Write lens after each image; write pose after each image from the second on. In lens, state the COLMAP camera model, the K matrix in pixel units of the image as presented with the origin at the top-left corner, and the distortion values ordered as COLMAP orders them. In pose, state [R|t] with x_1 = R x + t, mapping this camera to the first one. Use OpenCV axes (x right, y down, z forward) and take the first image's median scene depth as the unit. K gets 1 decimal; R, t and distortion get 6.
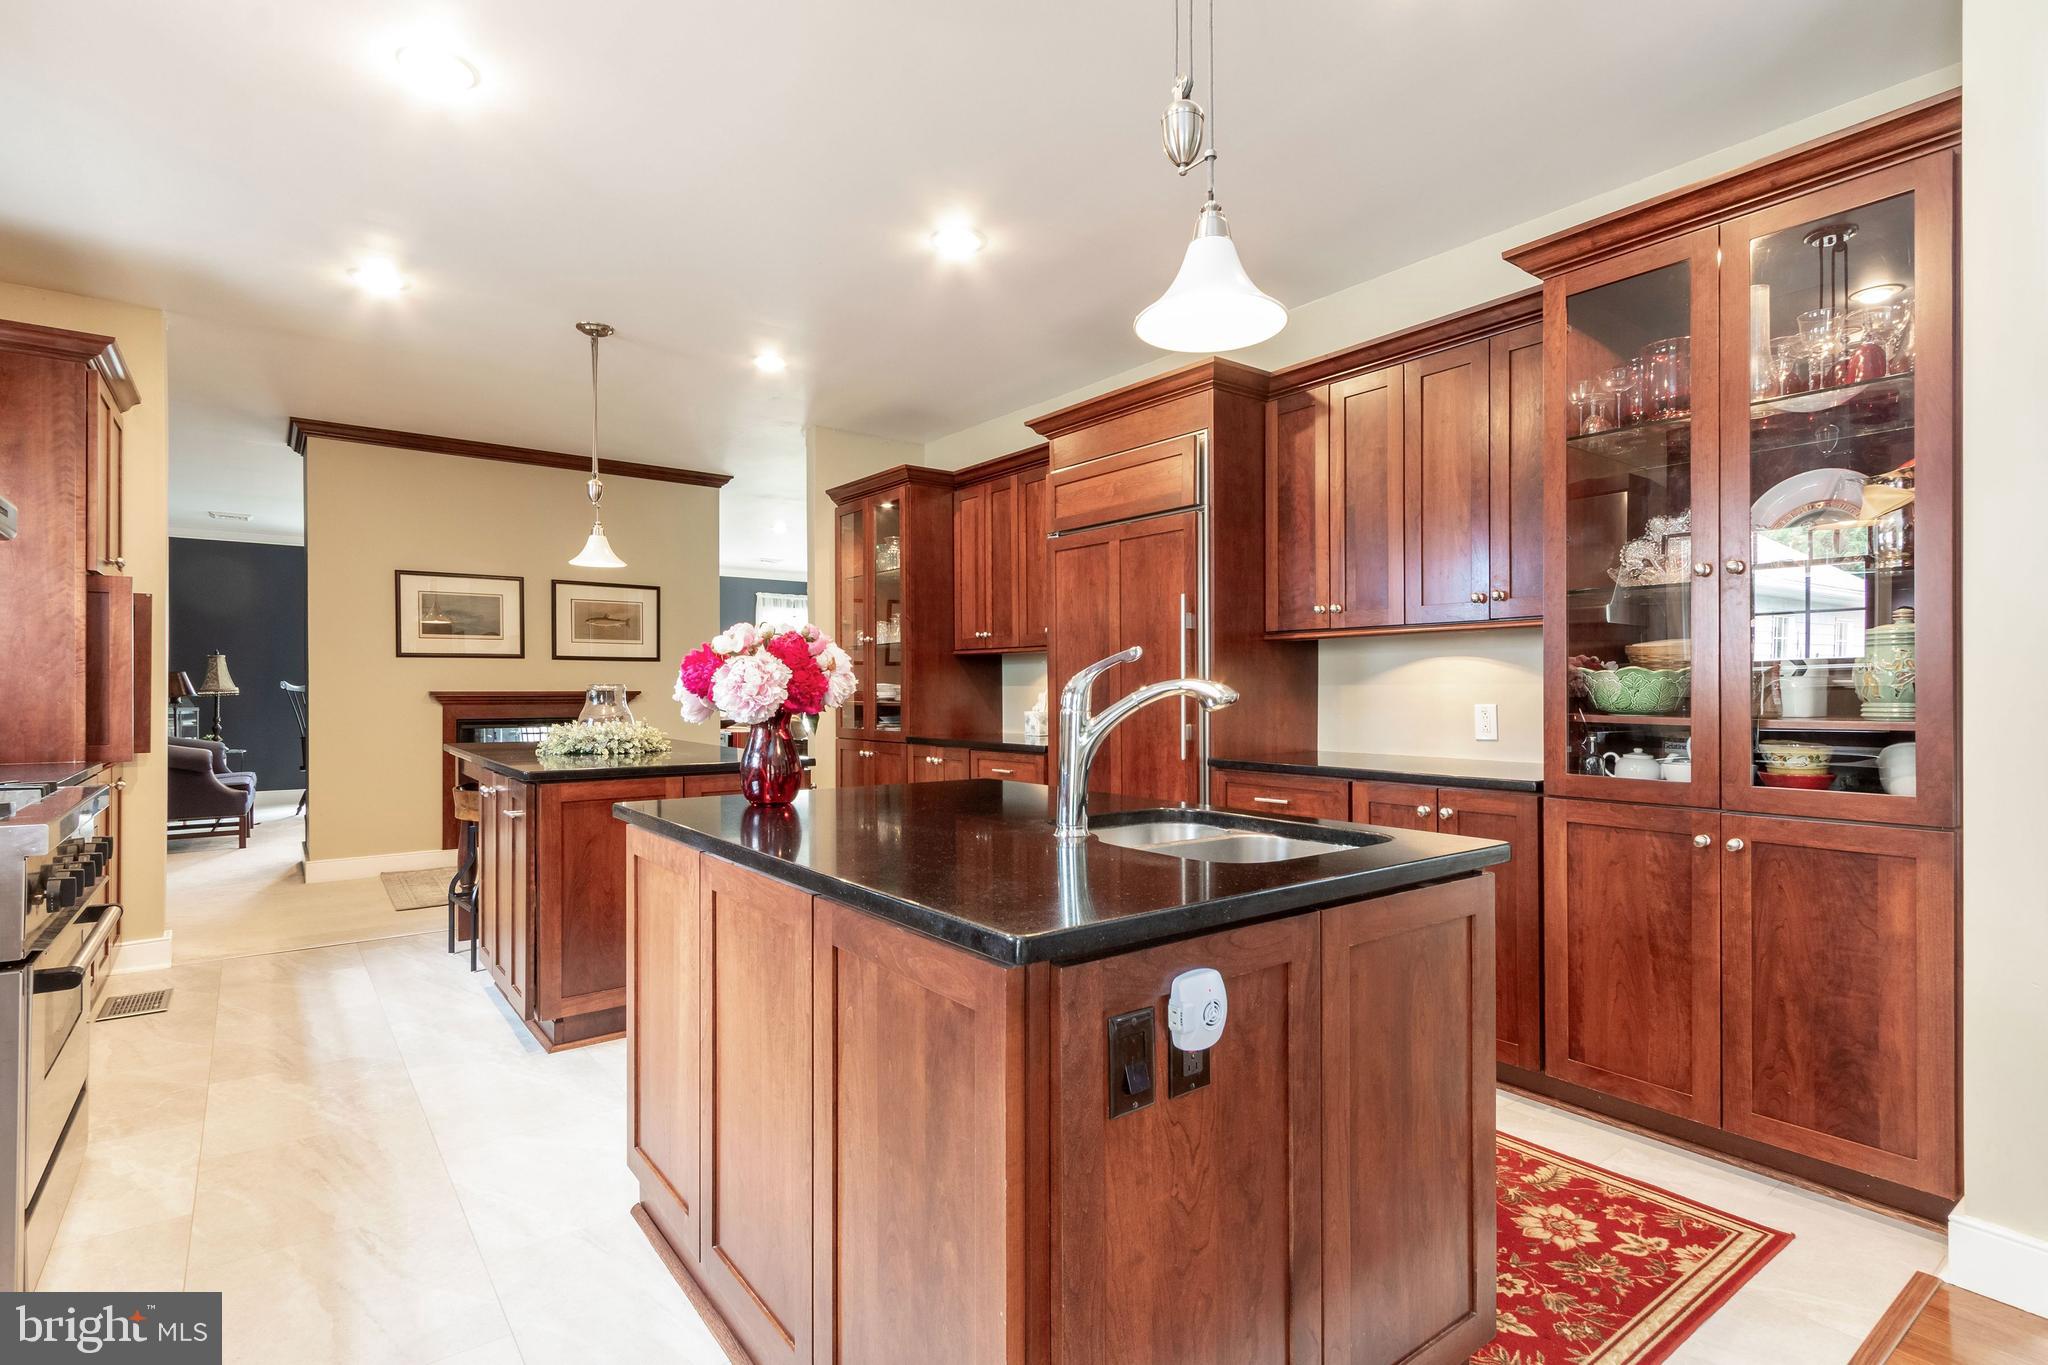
lens RADIAL K [[933.7, 0, 1025.6], [0, 933.7, 692.3], [0, 0, 1]] dist [0.009223, 0.000331]
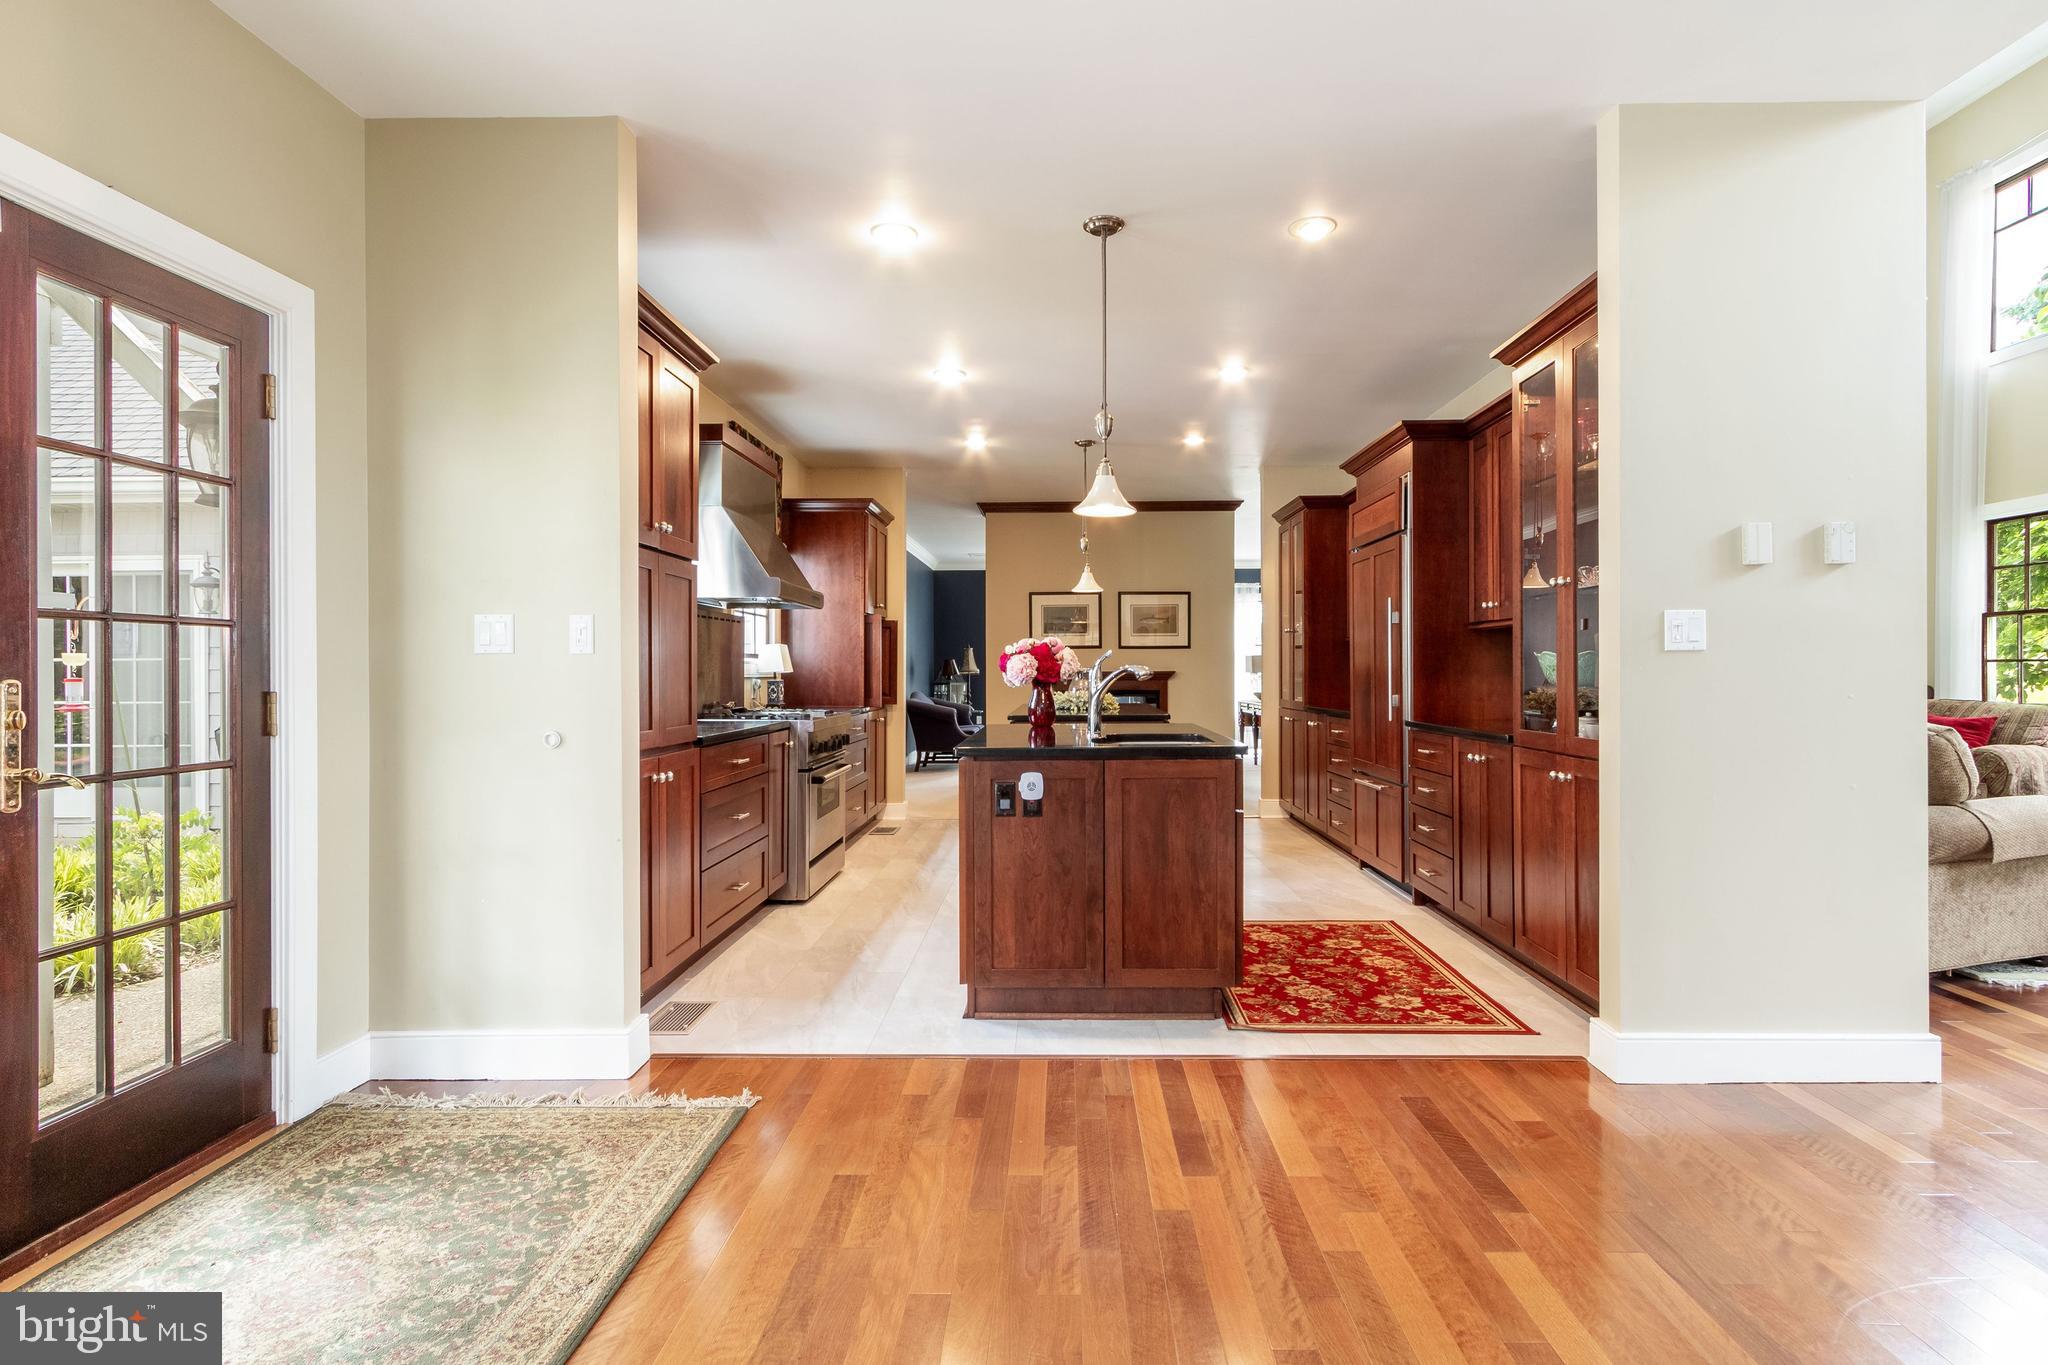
lens RADIAL K [[933.7, 0, 1024.0], [0, 933.7, 671.5], [0, 0, 1]] dist [0.009223, 0.000331]
pose [[0.767162, -0.002561, -0.641448, 1.050429], [0.002329, 0.999997, -0.001207, 0.001842], [0.641449, -0.000568, 0.767165, -0.612891]]
